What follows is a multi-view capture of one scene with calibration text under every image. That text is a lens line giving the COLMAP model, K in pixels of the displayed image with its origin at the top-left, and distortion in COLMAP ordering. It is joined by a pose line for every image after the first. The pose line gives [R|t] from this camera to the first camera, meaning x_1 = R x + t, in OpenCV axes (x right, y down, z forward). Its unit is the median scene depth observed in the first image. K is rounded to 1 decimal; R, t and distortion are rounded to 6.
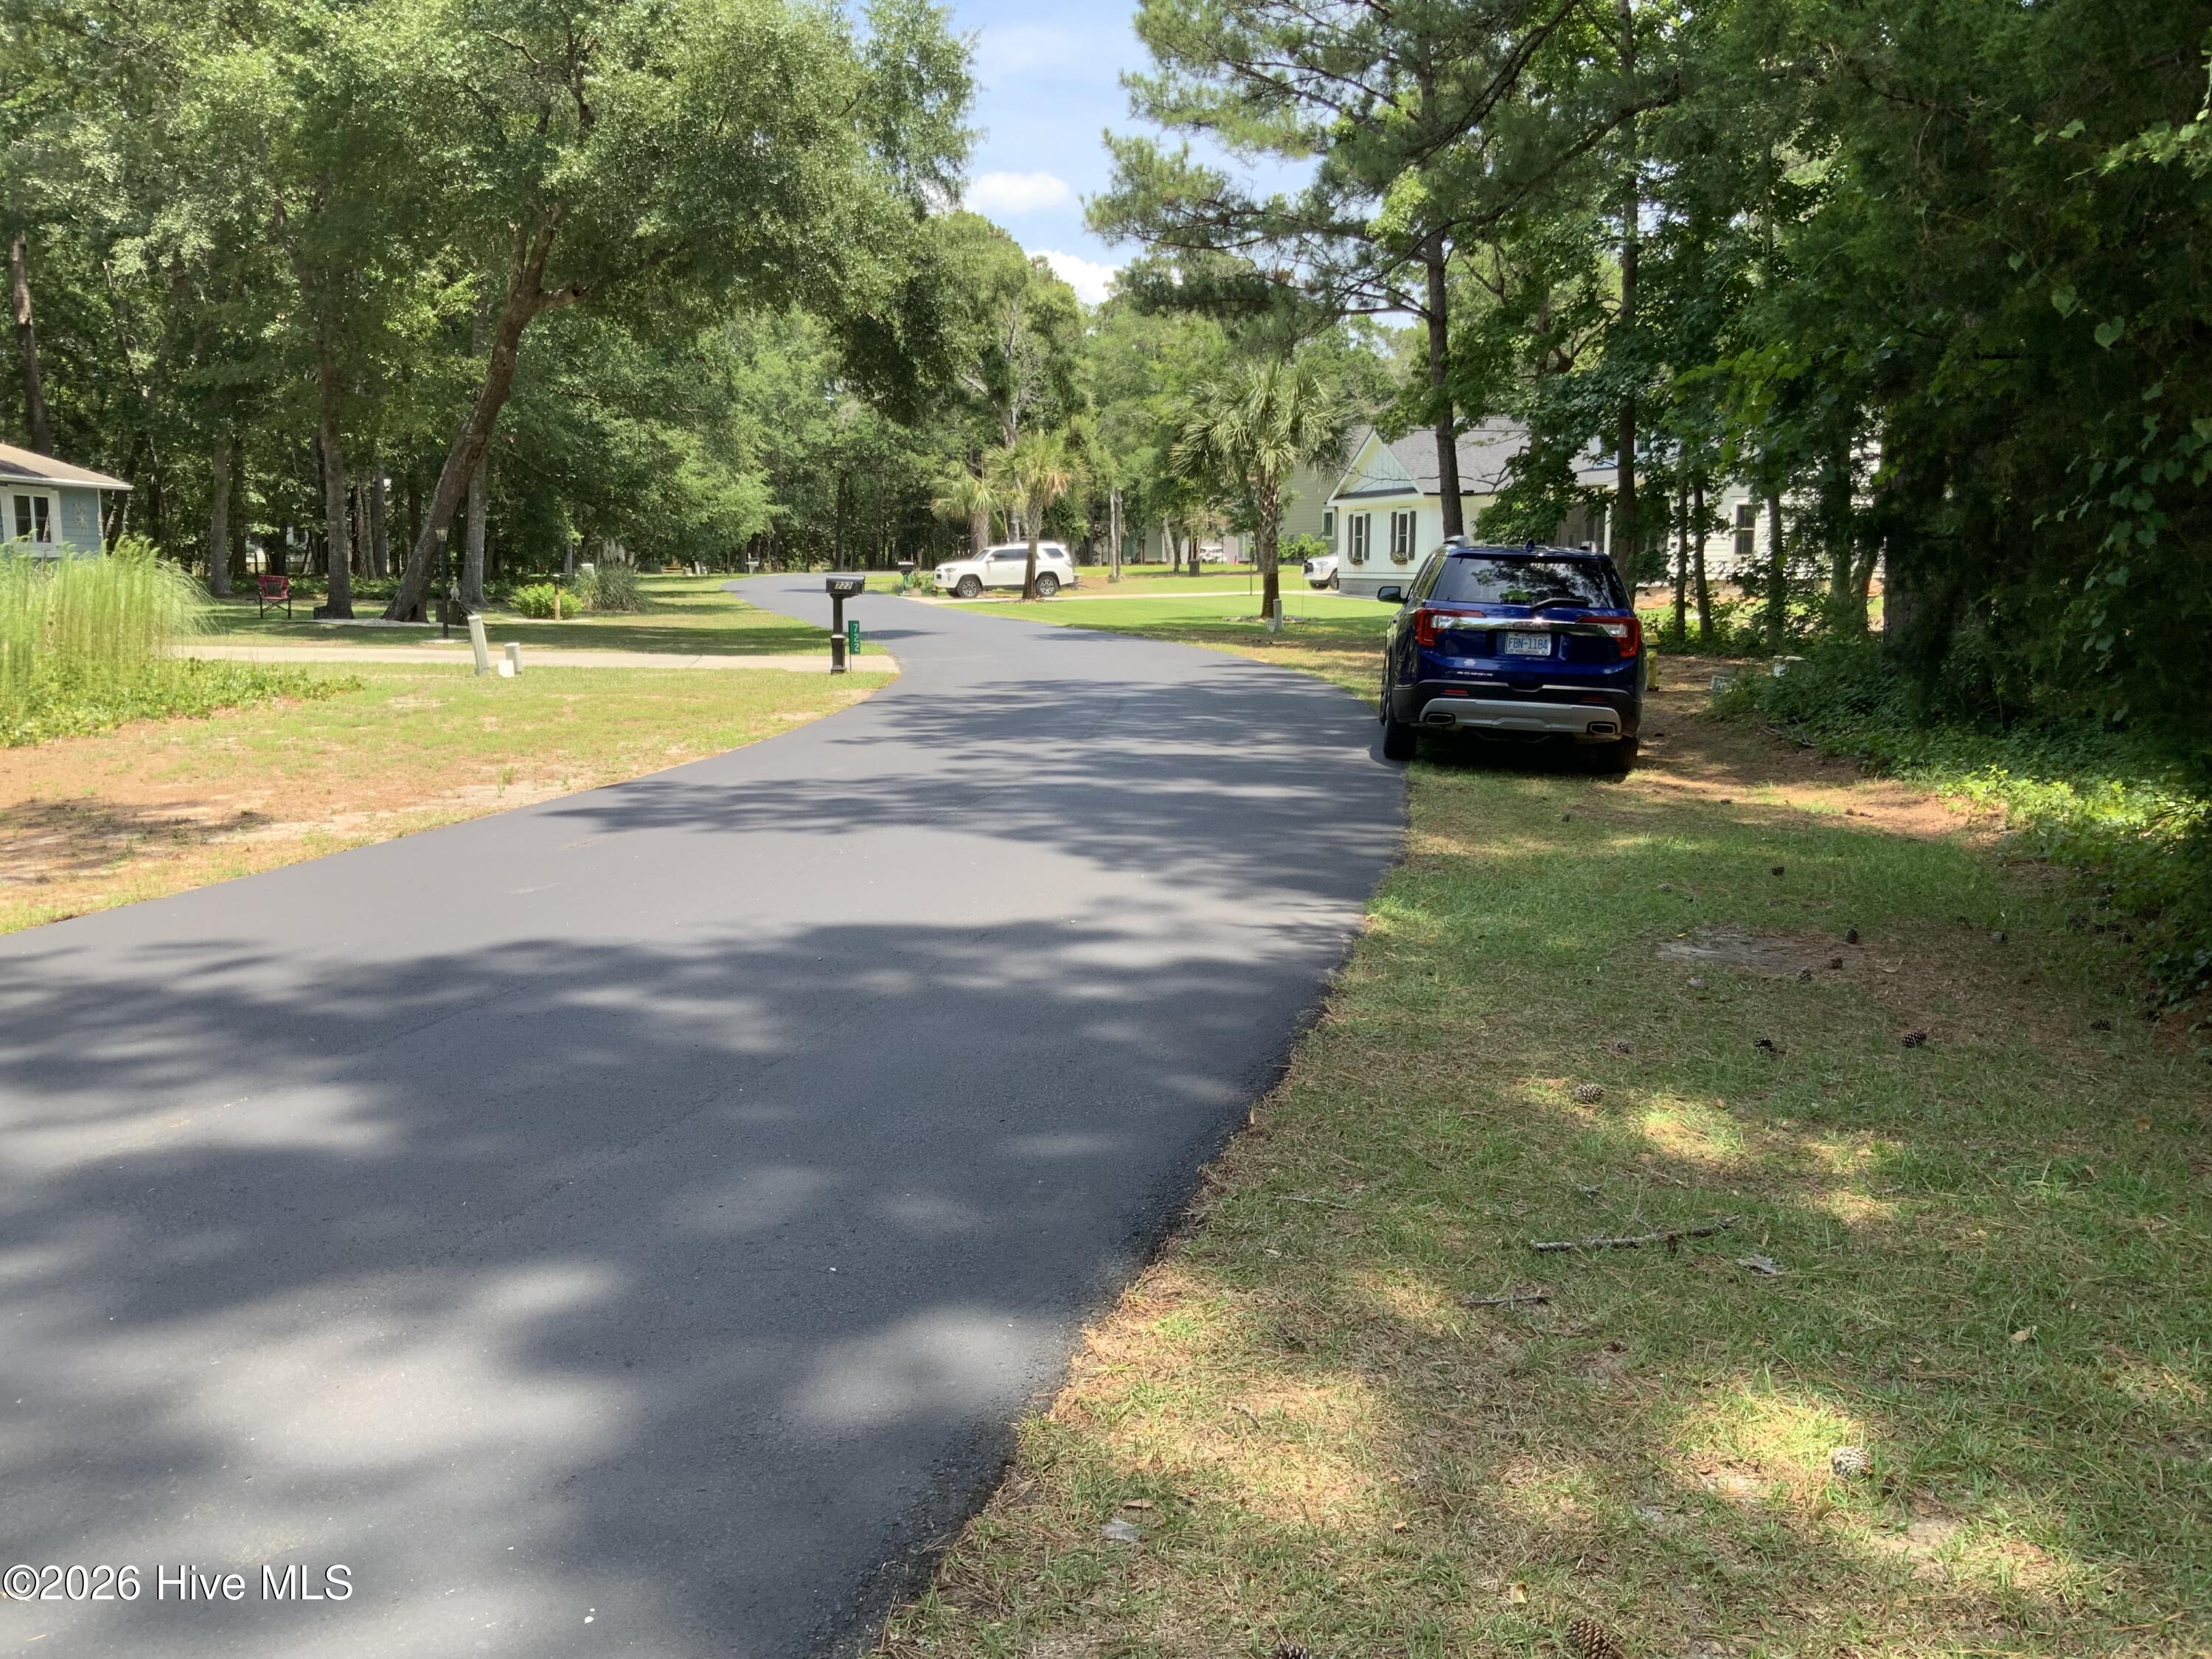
lens RADIAL K [[1869.2, 0, 1071.7], [0, 1869.2, 836.8], [0, 0, 1]] dist [0.085783, -0.206041]
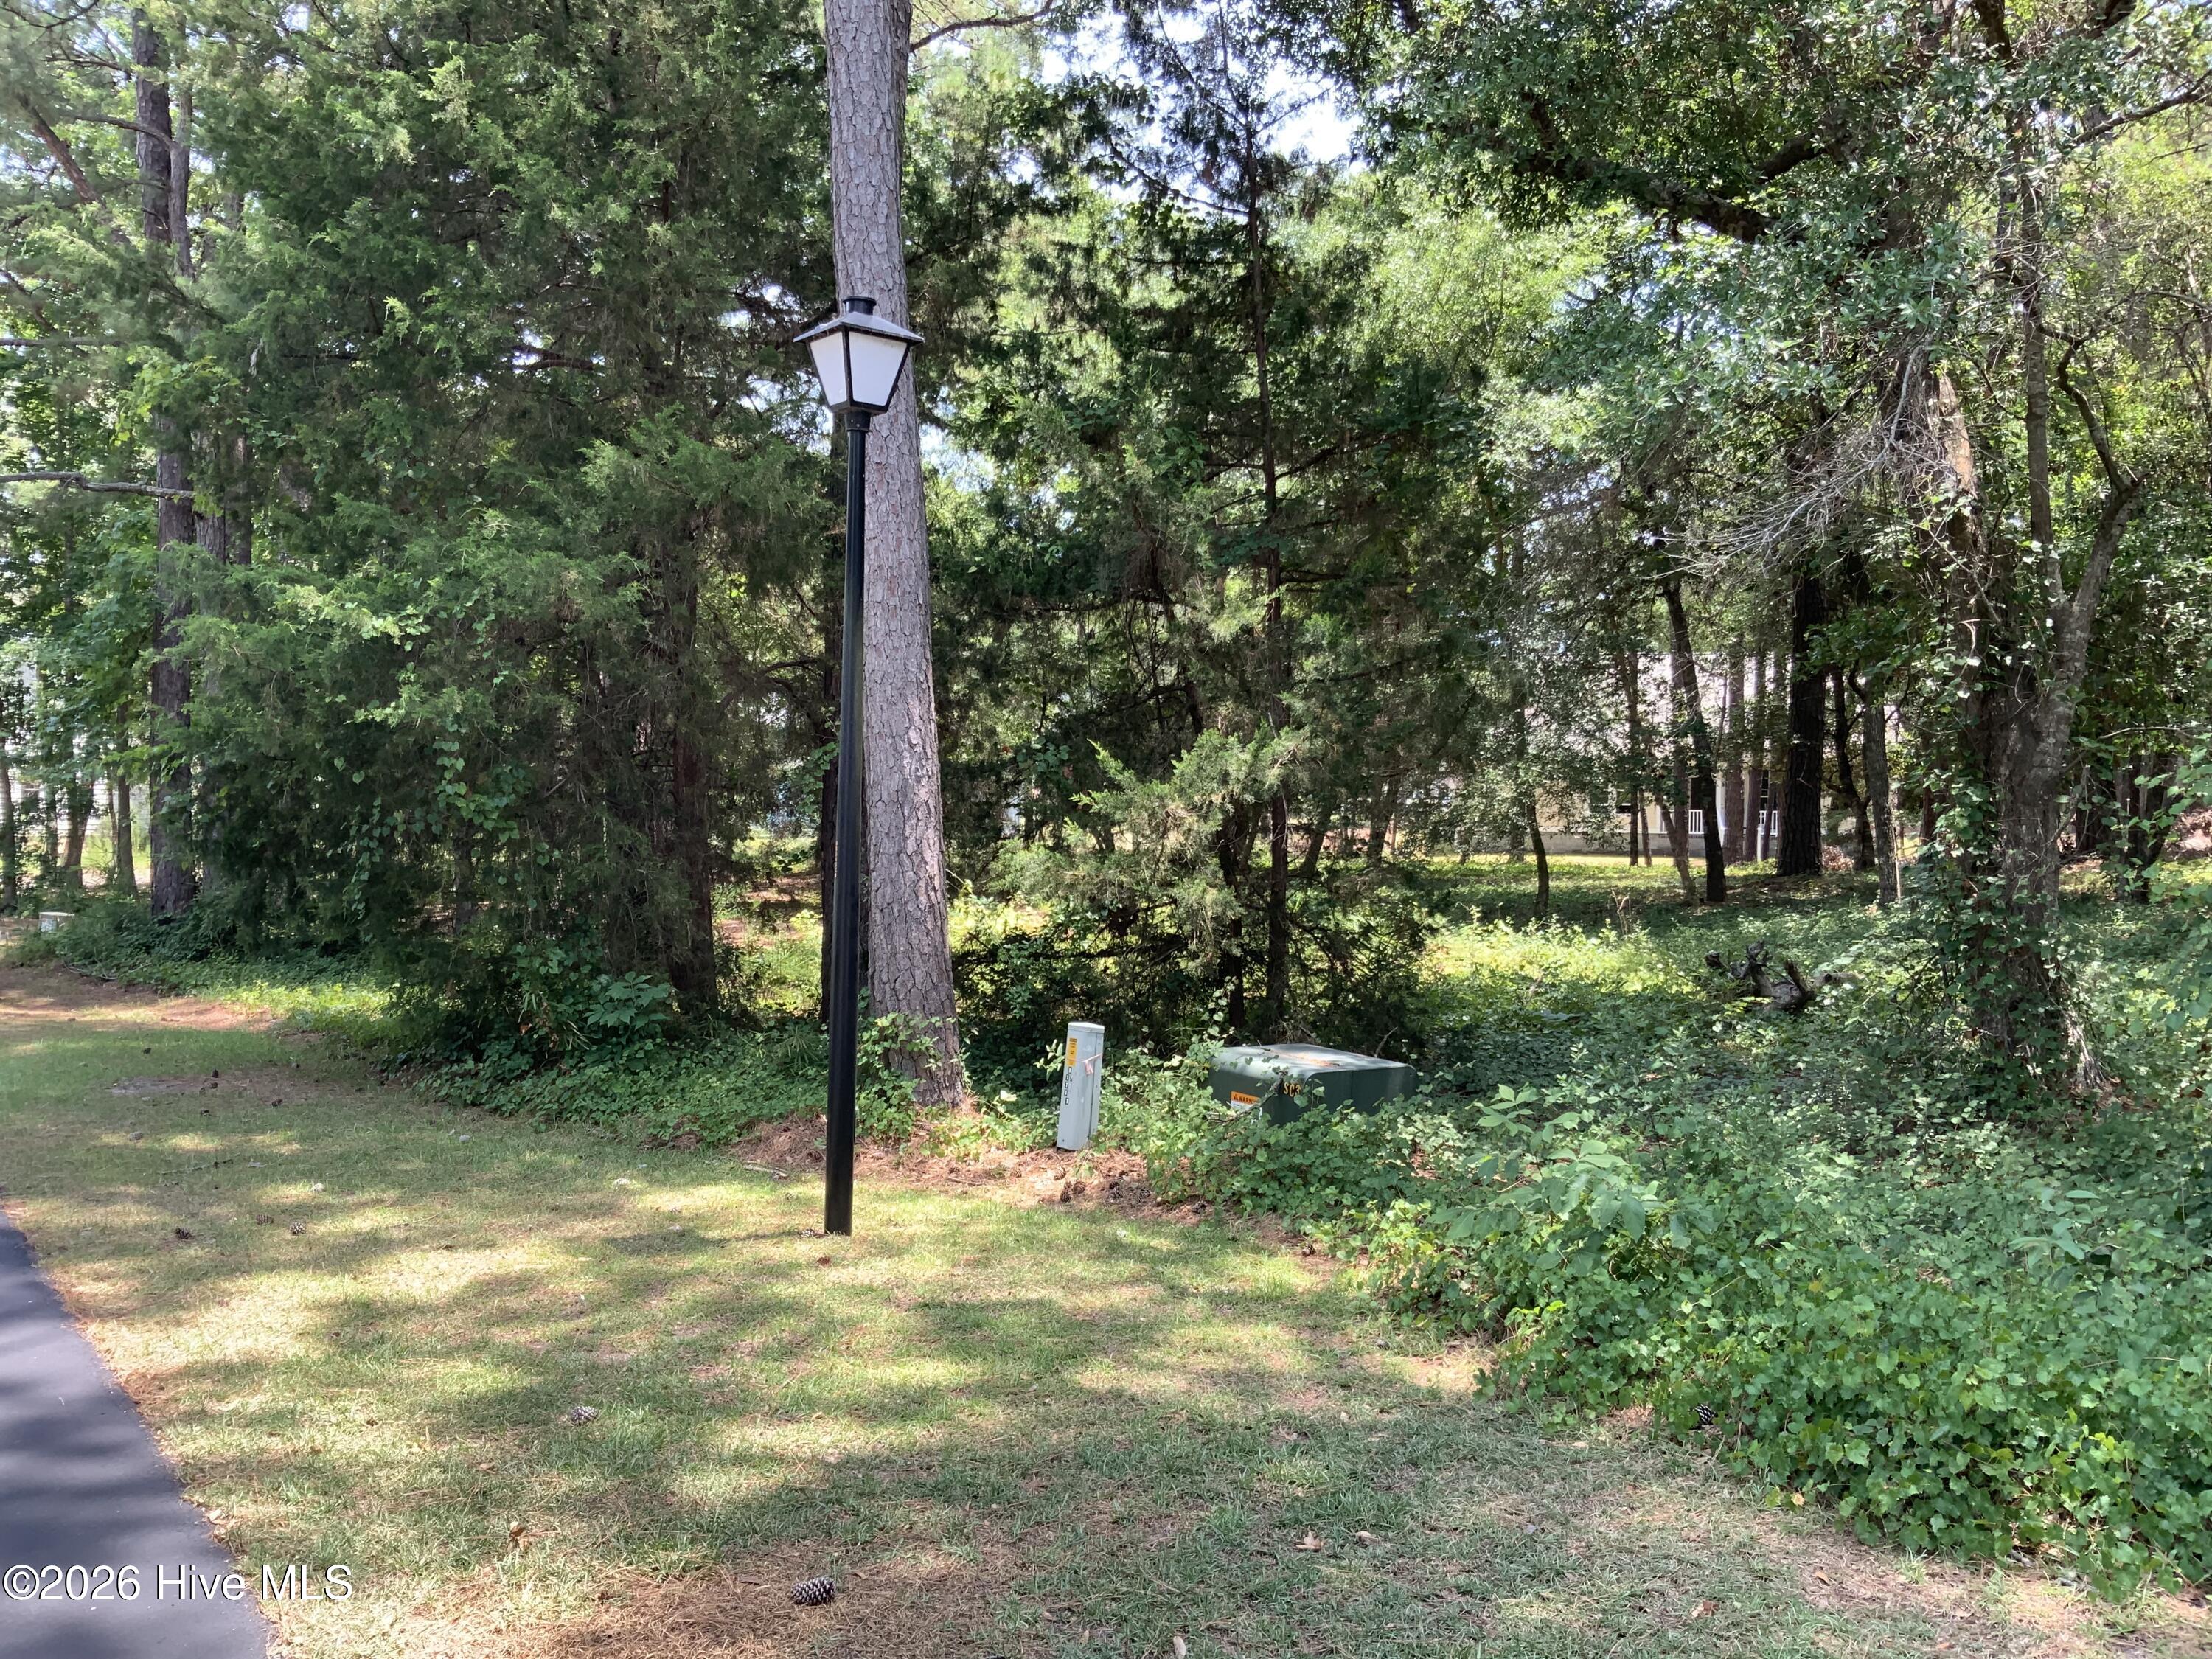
lens RADIAL K [[1834.9, 0, 1117.9], [0, 1834.9, 836.1], [0, 0, 1]] dist [0.125781, -0.252944]
pose [[0.597365, -0.005767, 0.801949, -0.307263], [0.110016, 0.991110, -0.074822, 0.036360], [-0.794387, 0.132923, 0.592689, -0.465041]]
